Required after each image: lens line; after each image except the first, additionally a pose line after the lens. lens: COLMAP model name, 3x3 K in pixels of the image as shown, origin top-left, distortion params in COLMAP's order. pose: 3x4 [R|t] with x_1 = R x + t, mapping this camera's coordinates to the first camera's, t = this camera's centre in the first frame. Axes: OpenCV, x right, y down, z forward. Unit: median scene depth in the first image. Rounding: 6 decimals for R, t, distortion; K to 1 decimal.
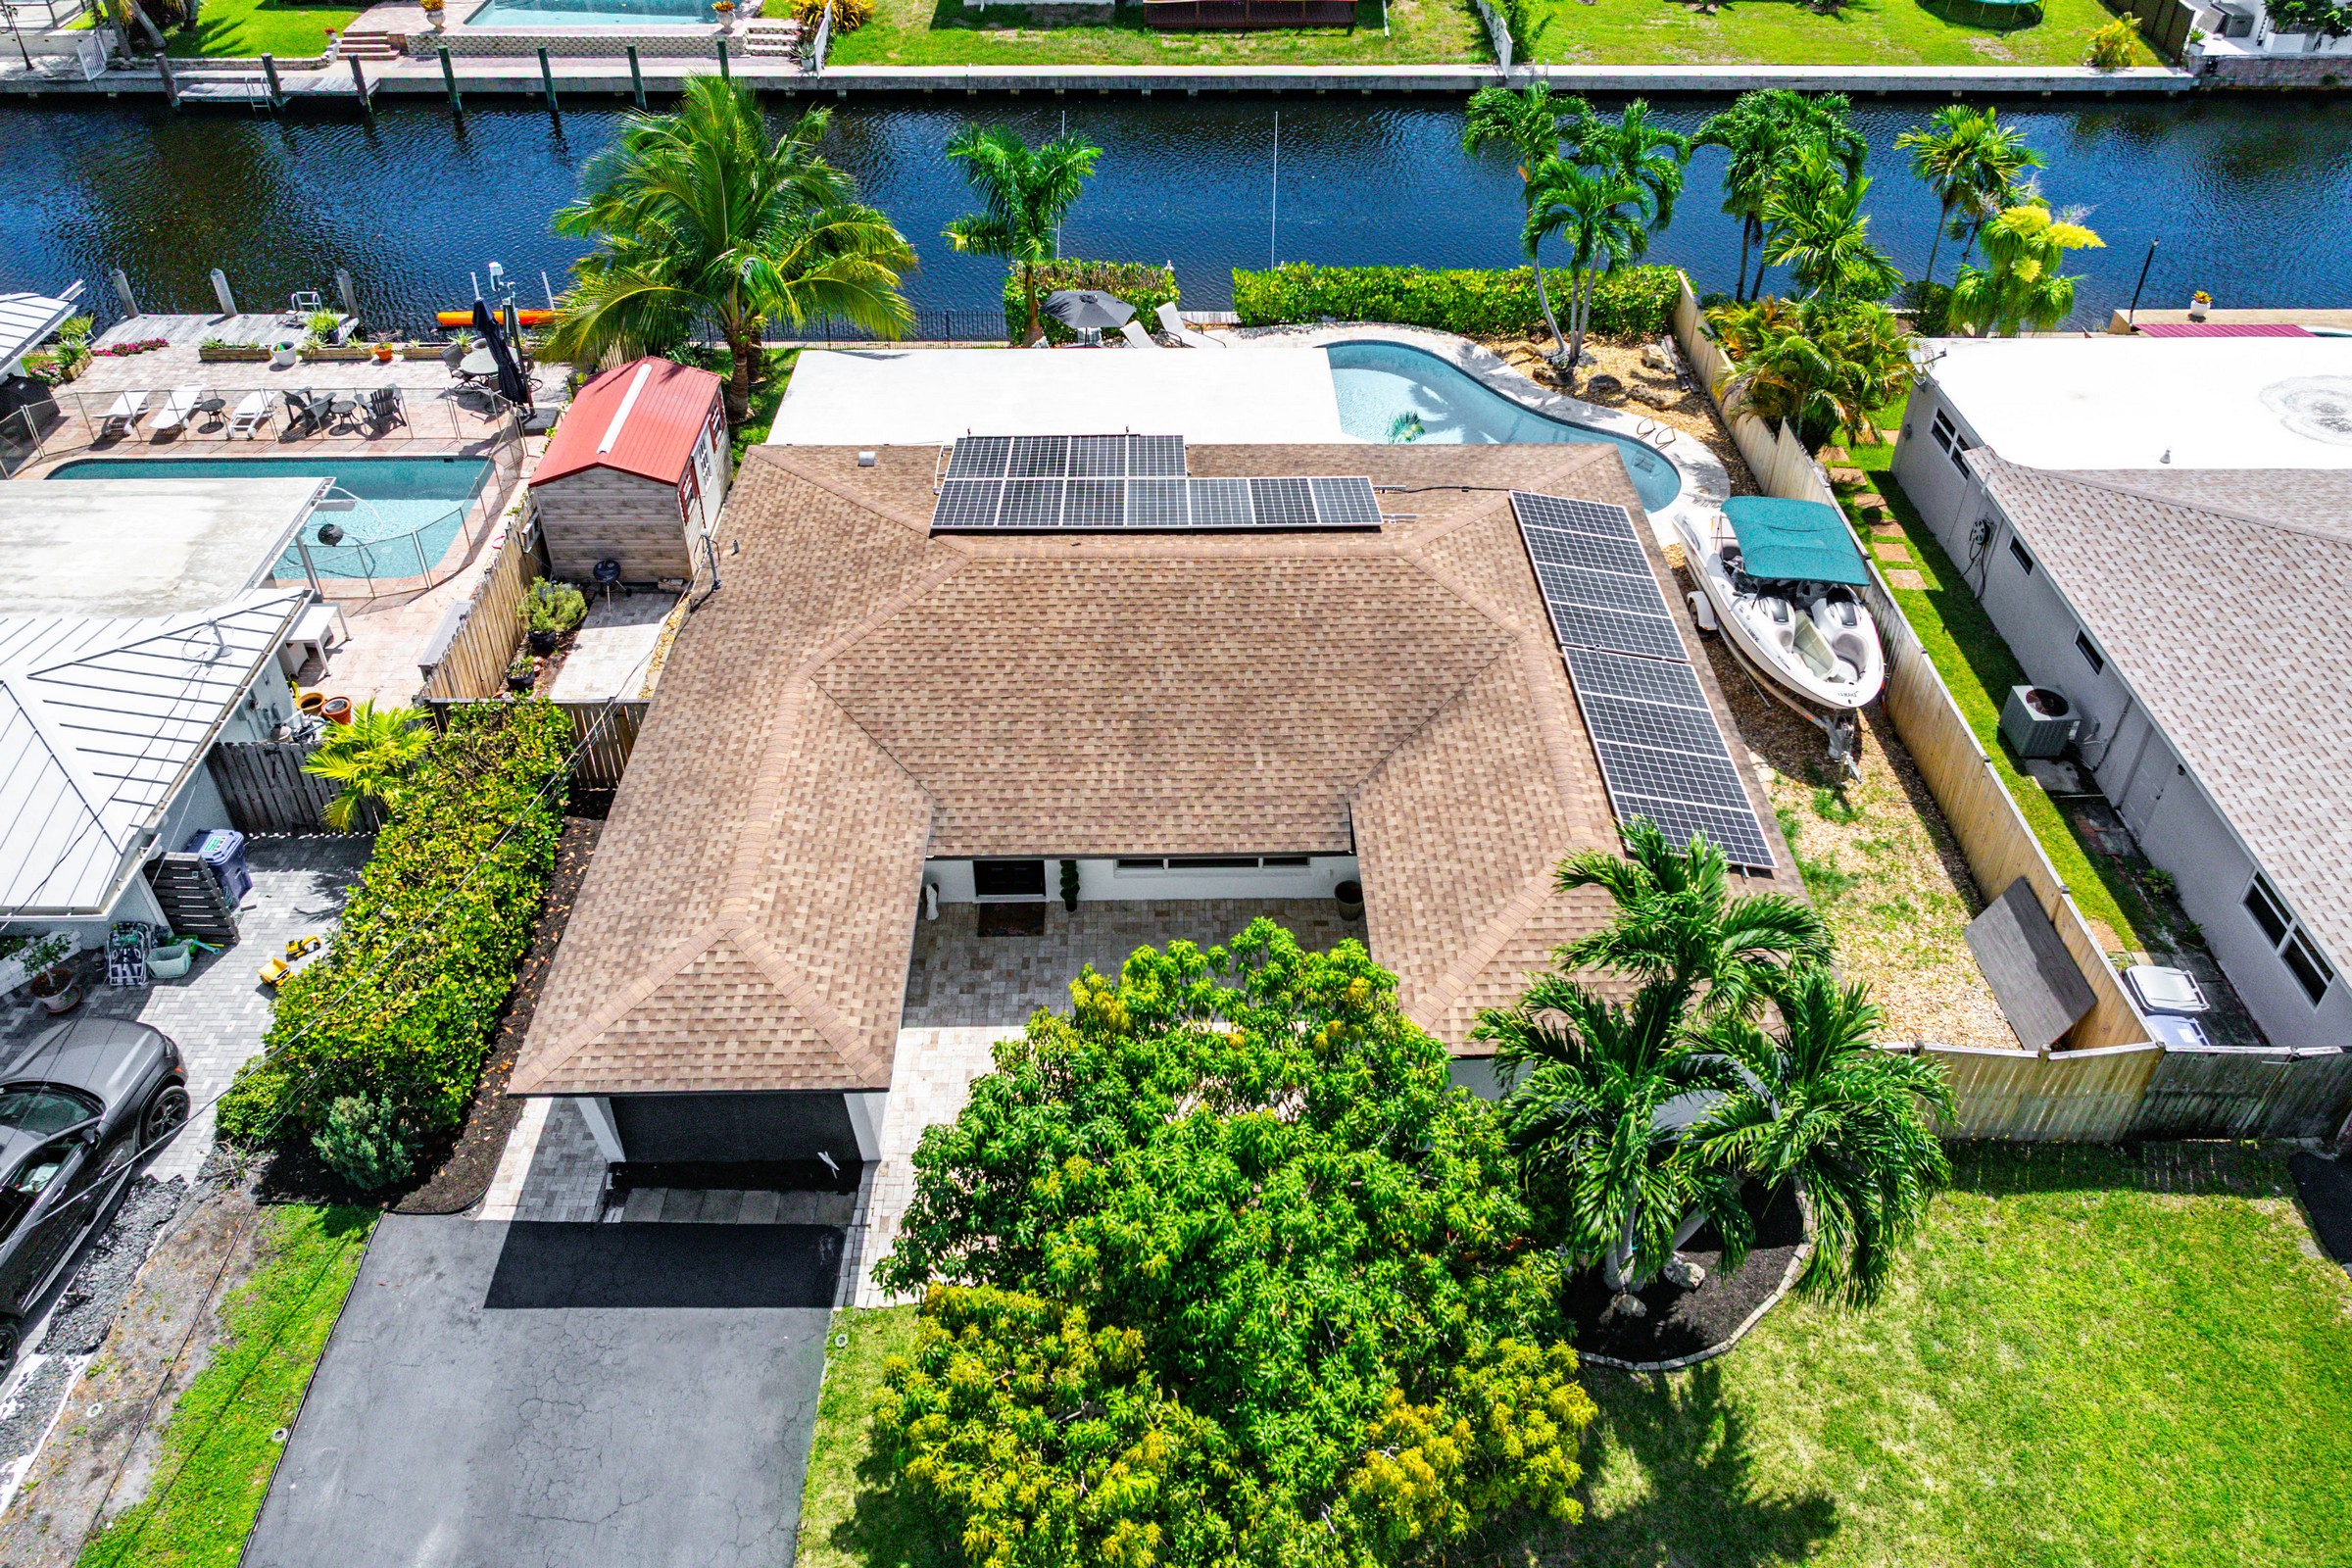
lens RADIAL K [[1692.0, 0, 1217.6], [0, 1692.0, 619.3], [0, 0, 1]] dist [-0.018436, -0.007019]
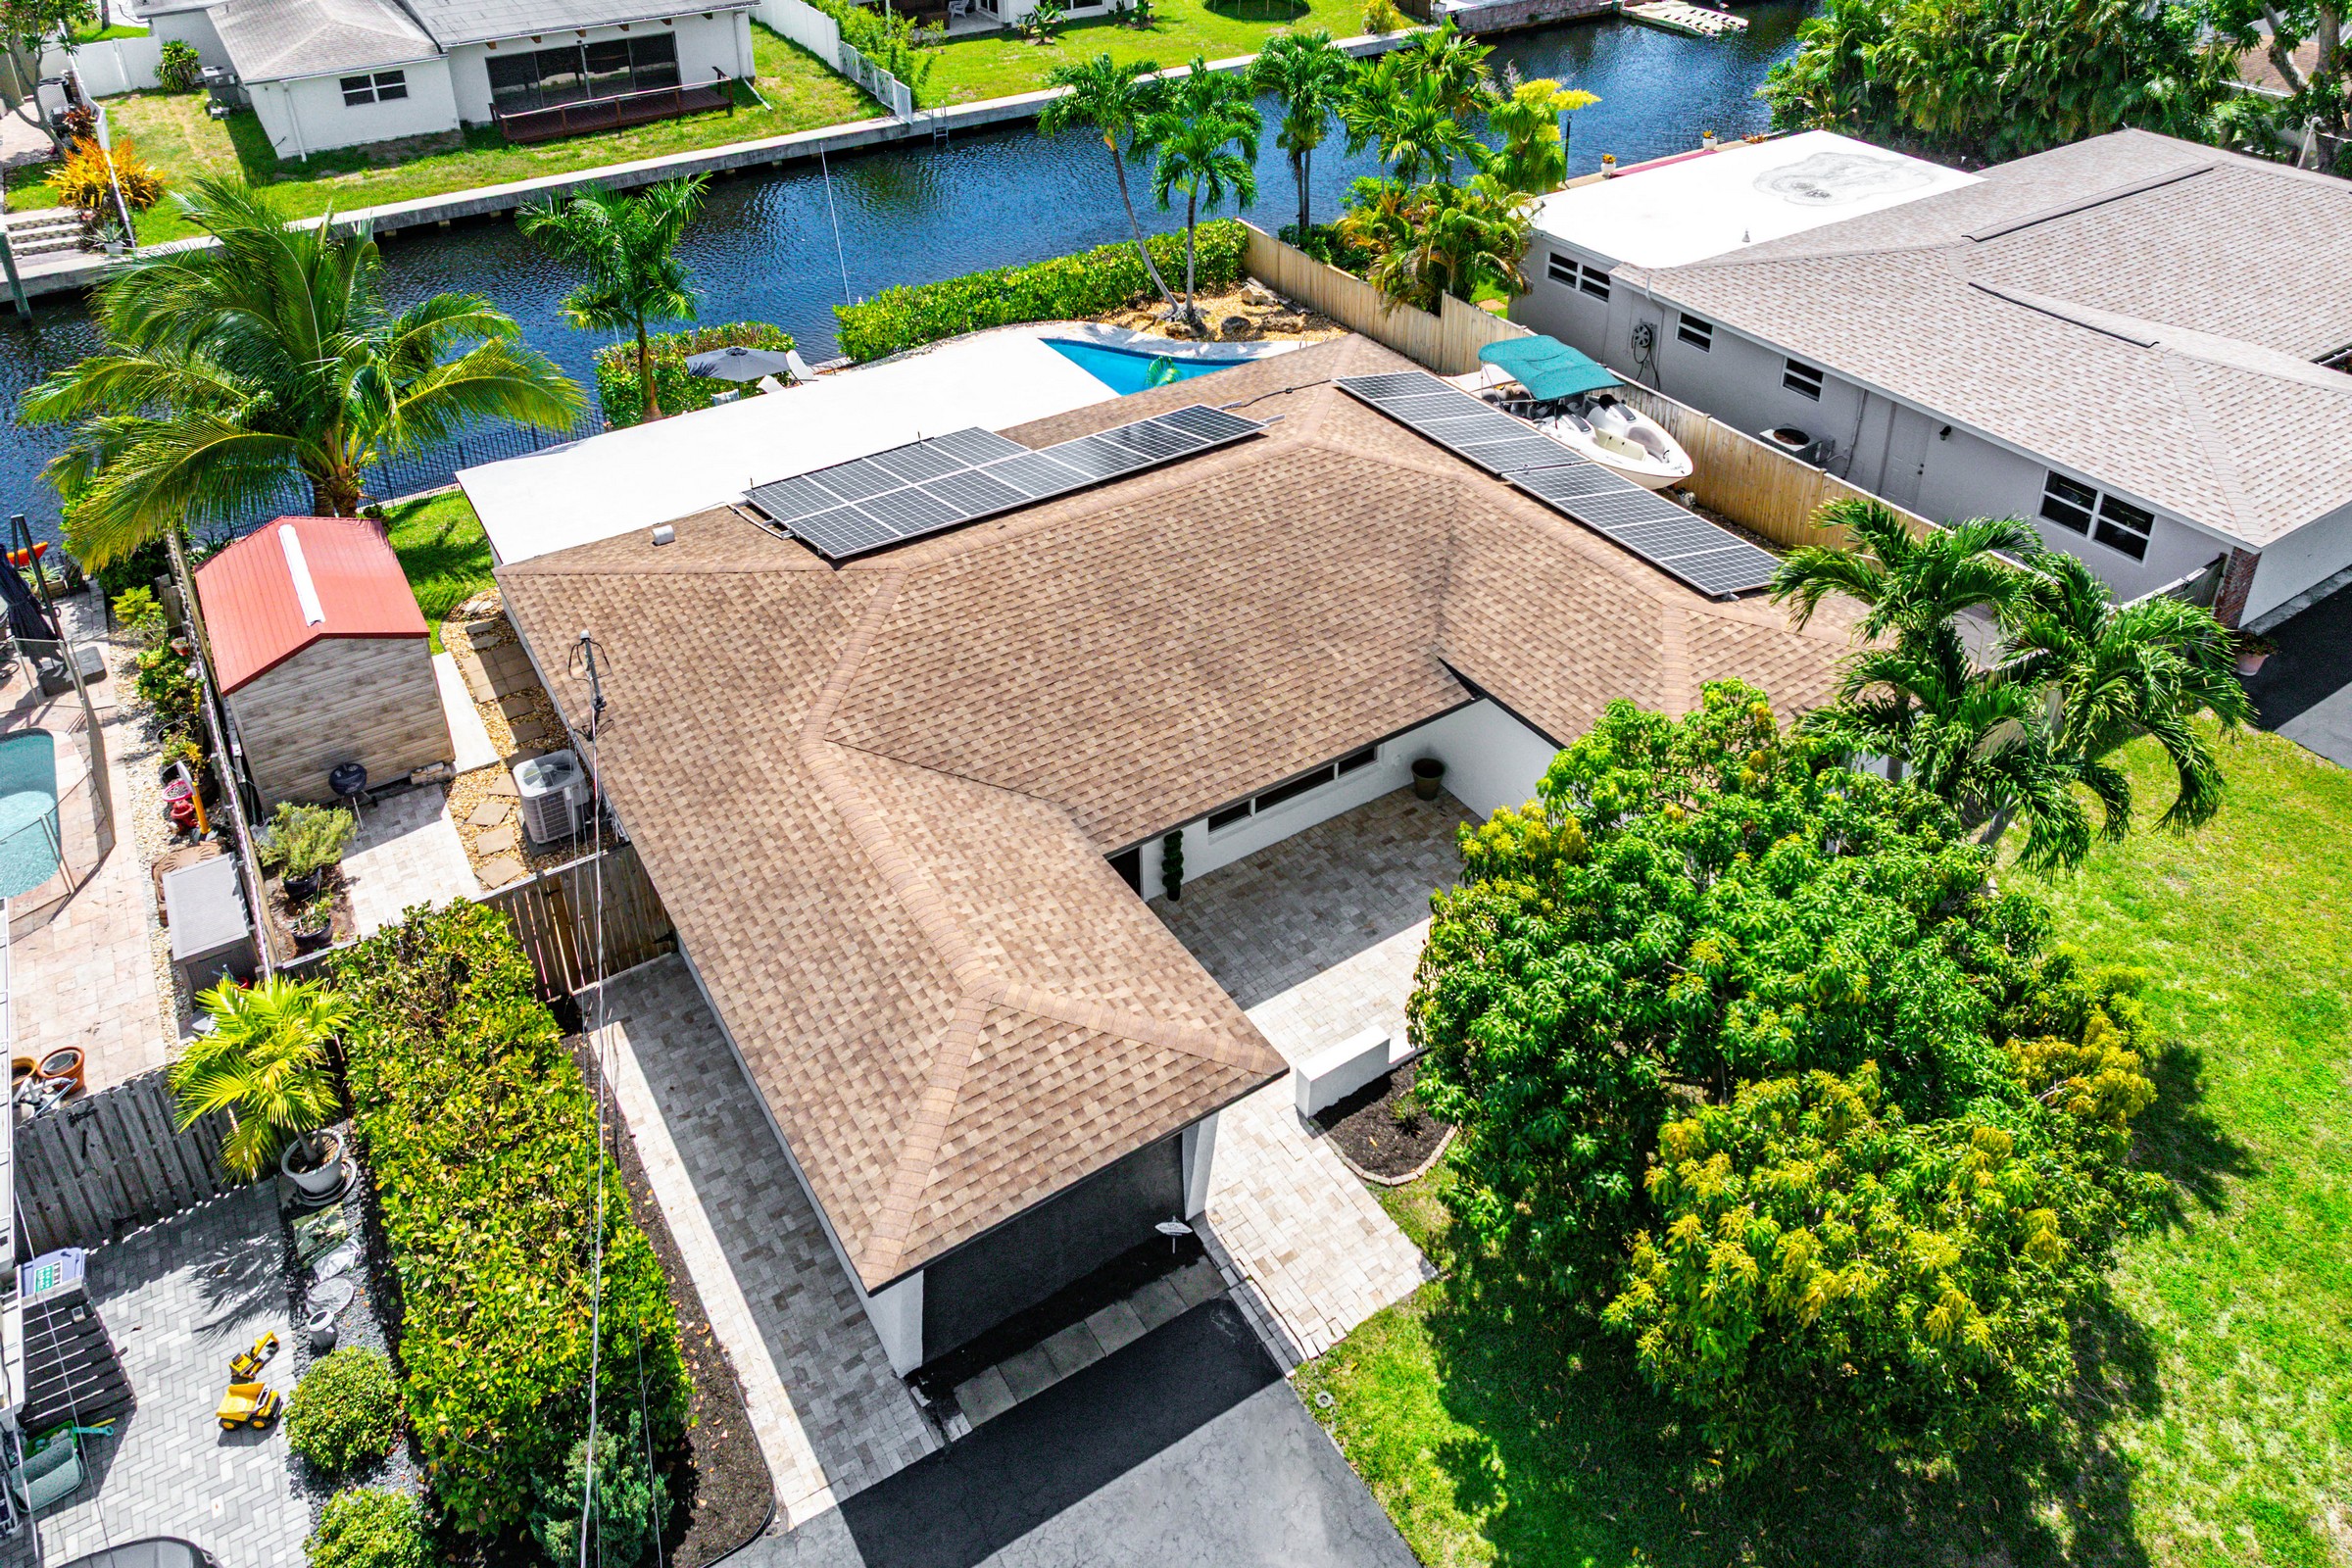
lens RADIAL K [[1713.1, 0, 1178.8], [0, 1713.1, 548.9], [0, 0, 1]] dist [-0.026696, 0.010895]
pose [[0.843466, -0.272195, 0.463113, -0.385855], [0.335269, 0.940339, -0.057938, 0.045328], [-0.419713, 0.204136, 0.884403, 0.150736]]
